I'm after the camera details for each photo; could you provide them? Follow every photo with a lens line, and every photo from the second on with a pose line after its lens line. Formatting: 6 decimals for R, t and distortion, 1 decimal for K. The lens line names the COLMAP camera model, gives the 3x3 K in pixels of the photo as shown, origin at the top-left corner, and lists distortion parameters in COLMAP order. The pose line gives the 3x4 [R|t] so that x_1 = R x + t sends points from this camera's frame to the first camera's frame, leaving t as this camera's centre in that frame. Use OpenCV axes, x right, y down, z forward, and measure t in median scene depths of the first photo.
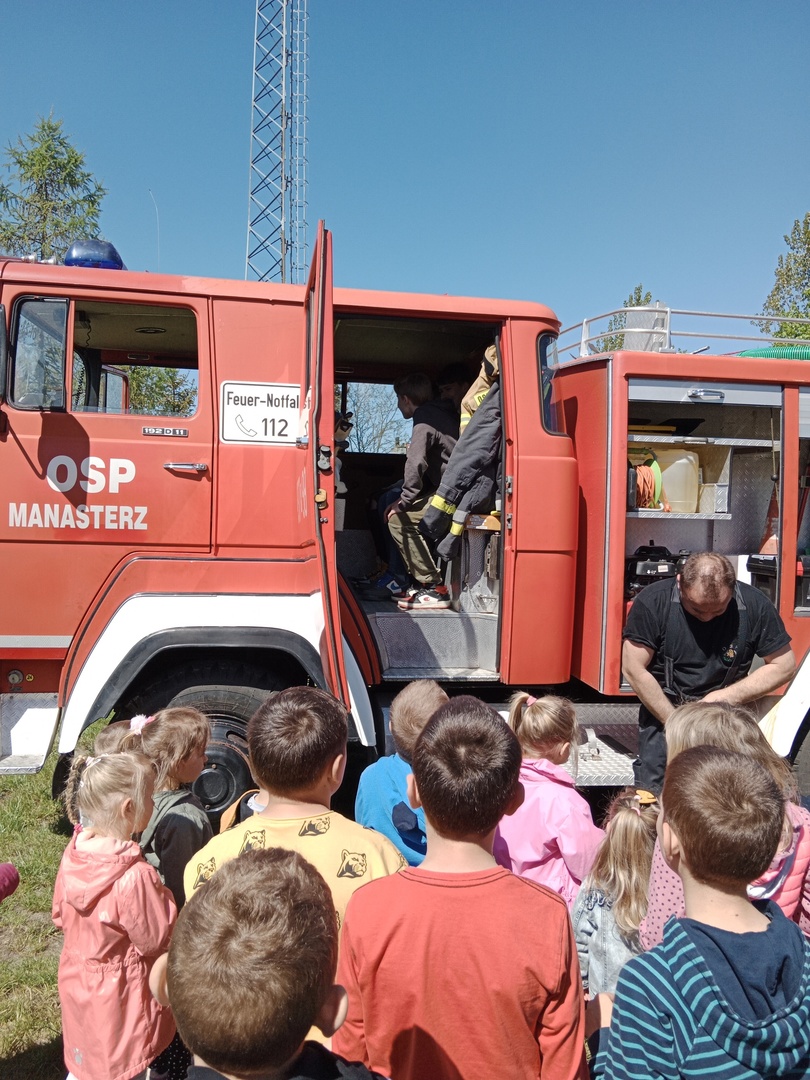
lens RADIAL K [[833.7, 0, 409.9], [0, 833.7, 532.4], [0, 0, 1]] dist [0.111379, -0.175387]
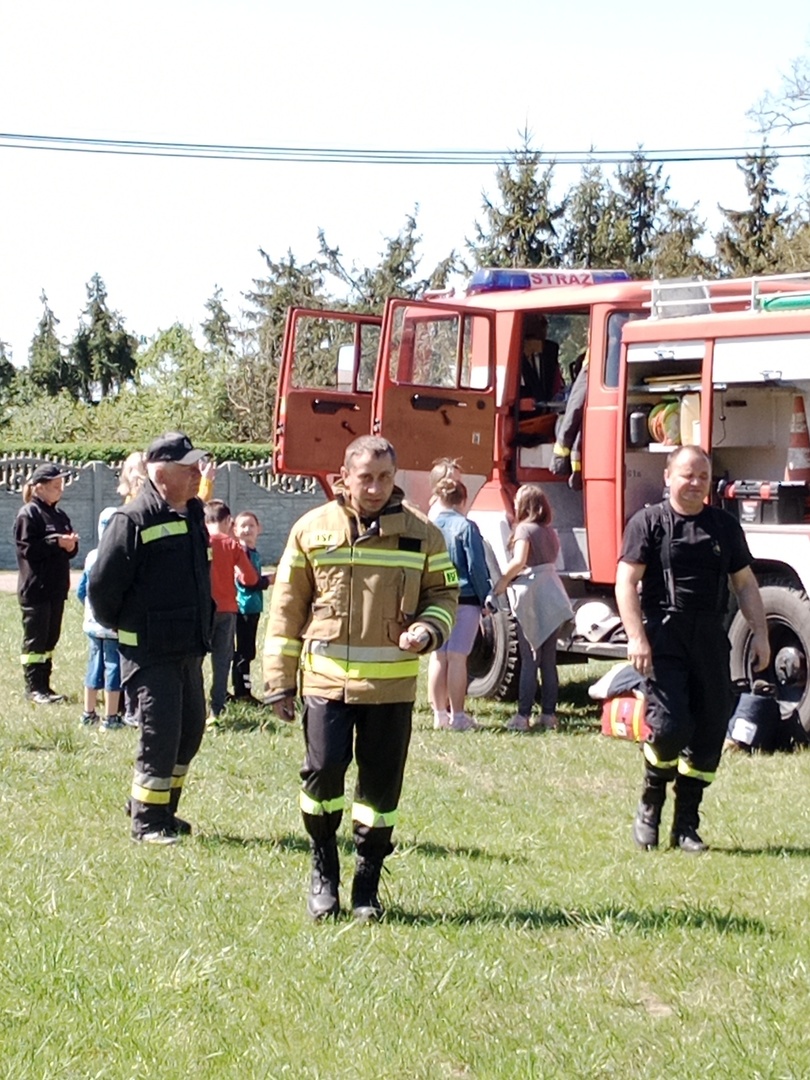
lens RADIAL K [[2955.1, 0, 405.3], [0, 2955.1, 537.2], [0, 0, 1]] dist [0.082322, 0.000000]
pose [[0.375202, 0.000591, -0.926943, 4.375376], [-0.012526, 0.999912, -0.004433, 0.139444], [0.926858, 0.013274, 0.375176, -1.029566]]
